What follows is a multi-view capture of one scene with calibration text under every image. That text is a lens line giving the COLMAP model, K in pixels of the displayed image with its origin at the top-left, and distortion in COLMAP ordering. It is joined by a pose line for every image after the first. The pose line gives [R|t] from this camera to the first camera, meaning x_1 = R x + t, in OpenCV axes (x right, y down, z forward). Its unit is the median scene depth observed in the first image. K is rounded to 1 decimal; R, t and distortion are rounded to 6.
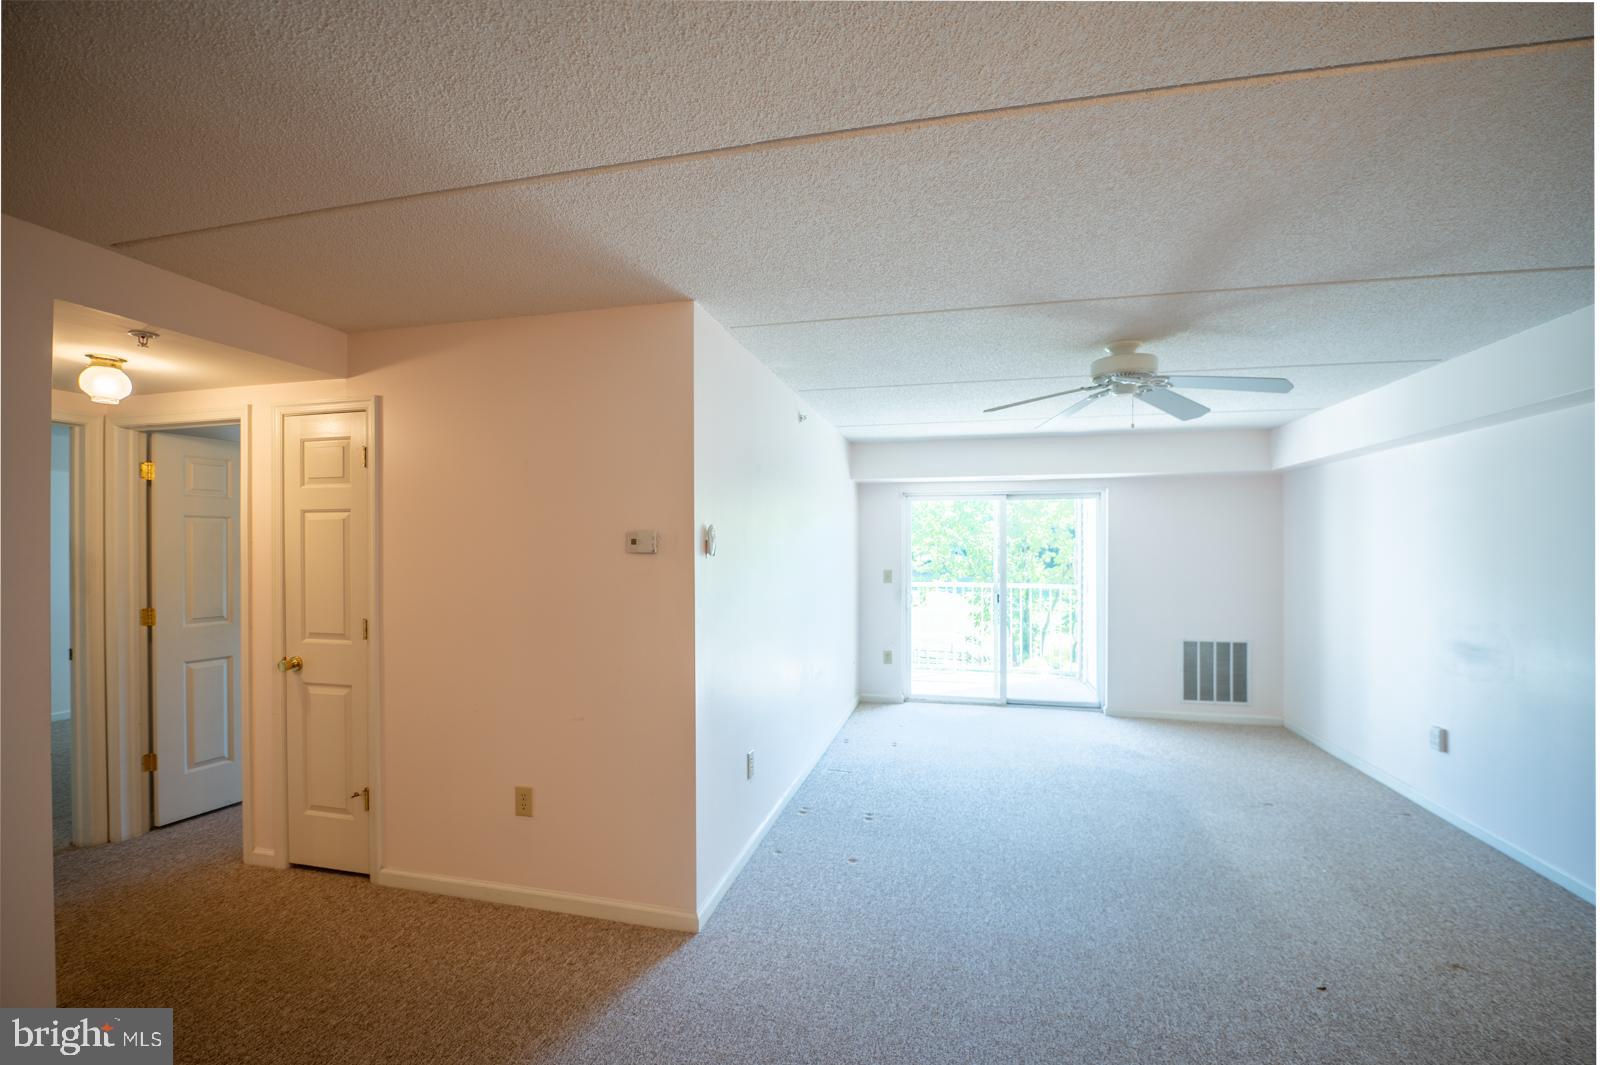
lens RADIAL K [[673.0, 0, 803.2], [0, 673.0, 551.6], [0, 0, 1]] dist [-0.013885, -0.000119]
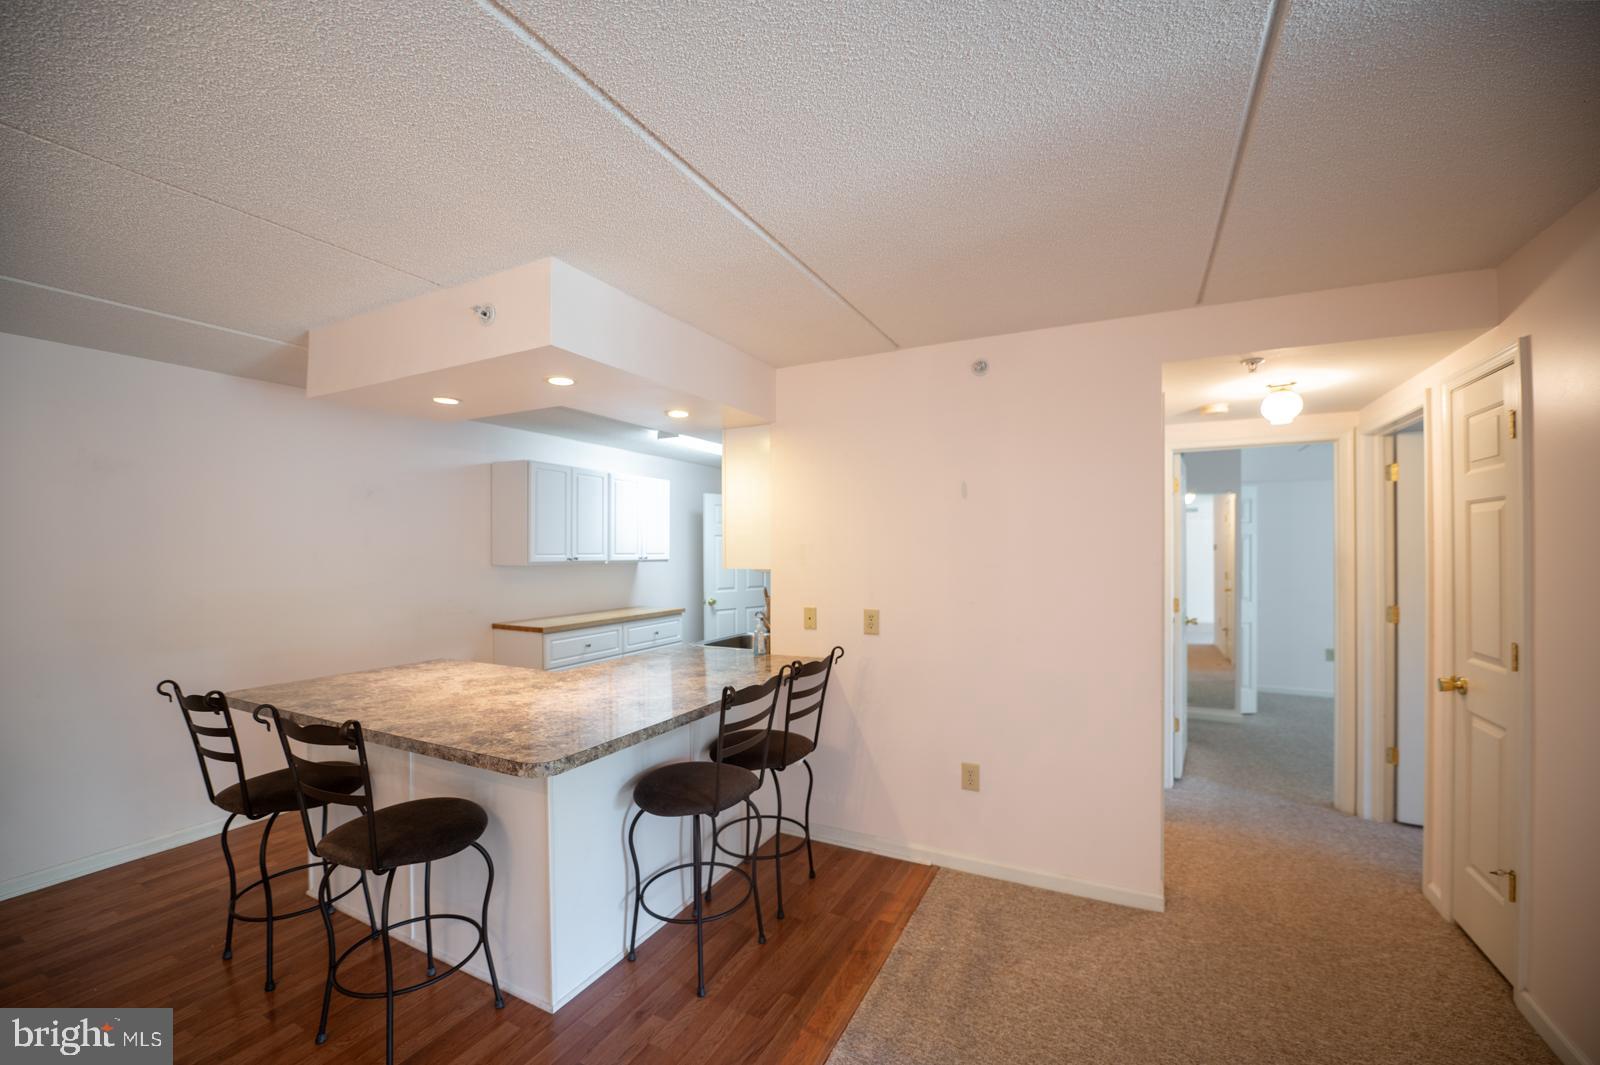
lens RADIAL K [[634.5, 0, 803.6], [0, 634.5, 549.2], [0, 0, 1]] dist [-0.020879, -0.000481]
pose [[-0.230939, 0.001668, -0.972967, 0.160993], [-0.001075, 0.999997, 0.001970, -0.003252], [0.972968, 0.001501, -0.230937, 0.330314]]
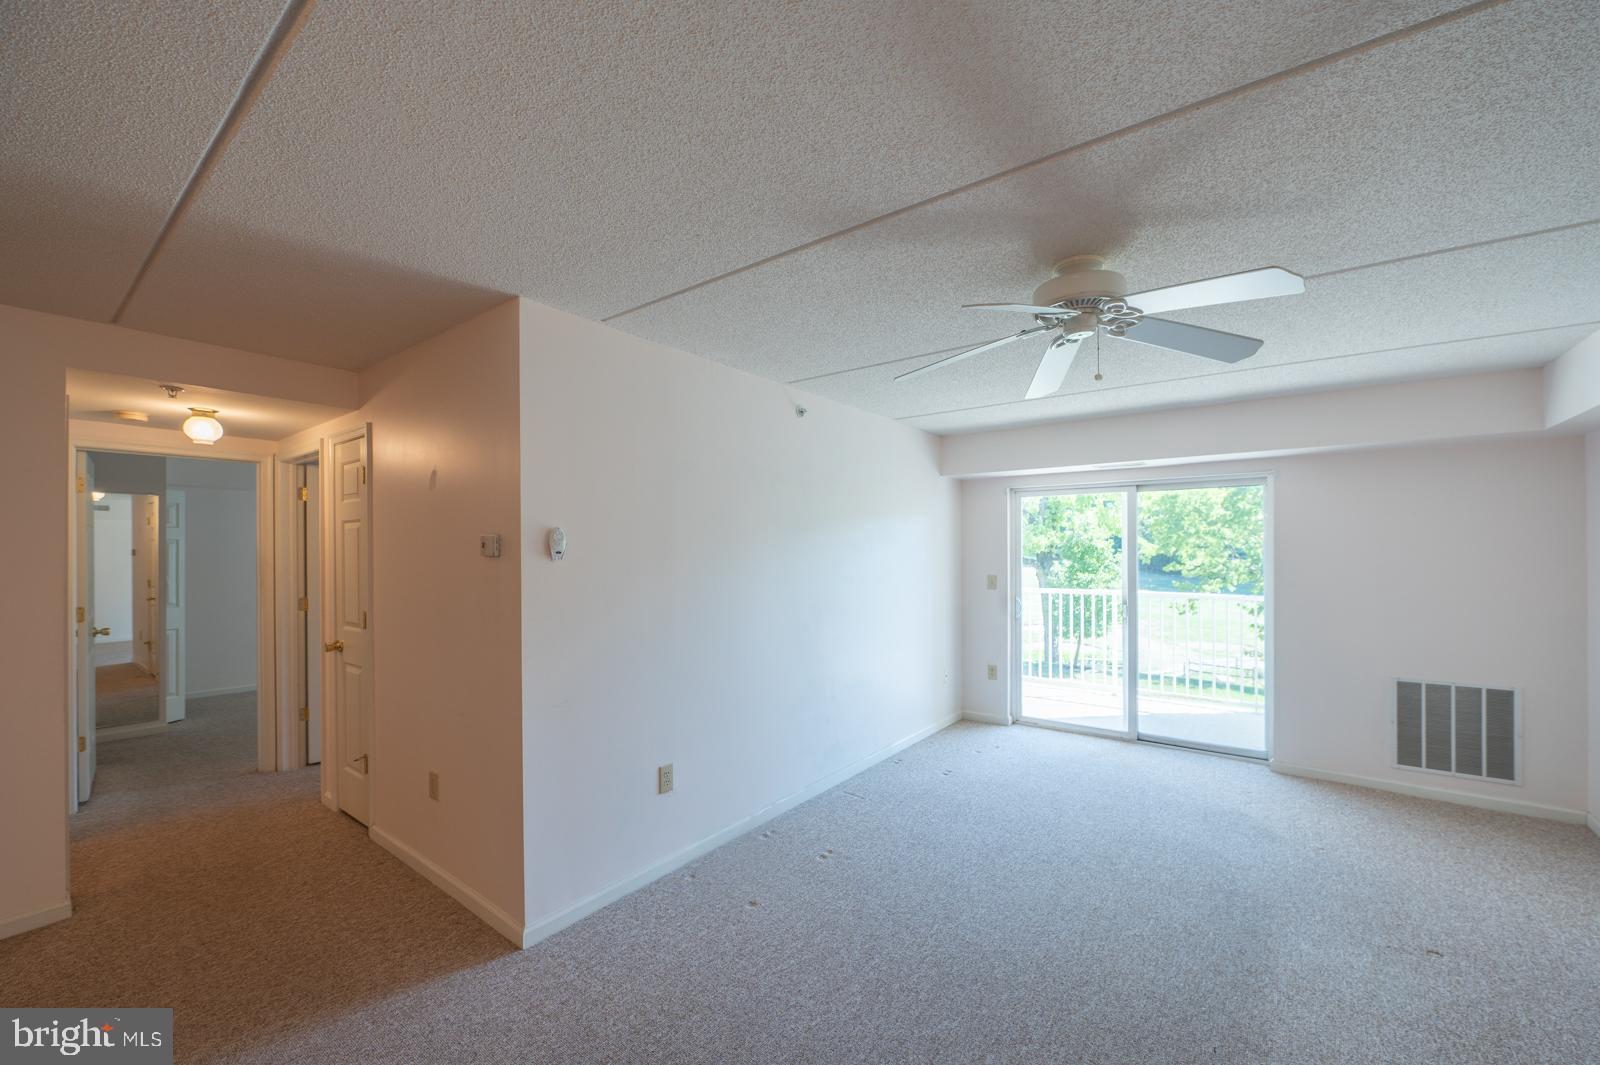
lens RADIAL K [[630.1, 0, 804.0], [0, 630.1, 552.2], [0, 0, 1]] dist [-0.006052, 0.000163]
pose [[0.918684, -0.001960, -0.394989, 0.423265], [0.000484, 0.999993, -0.003836, 0.000043], [0.394994, 0.003333, 0.918678, 0.240248]]
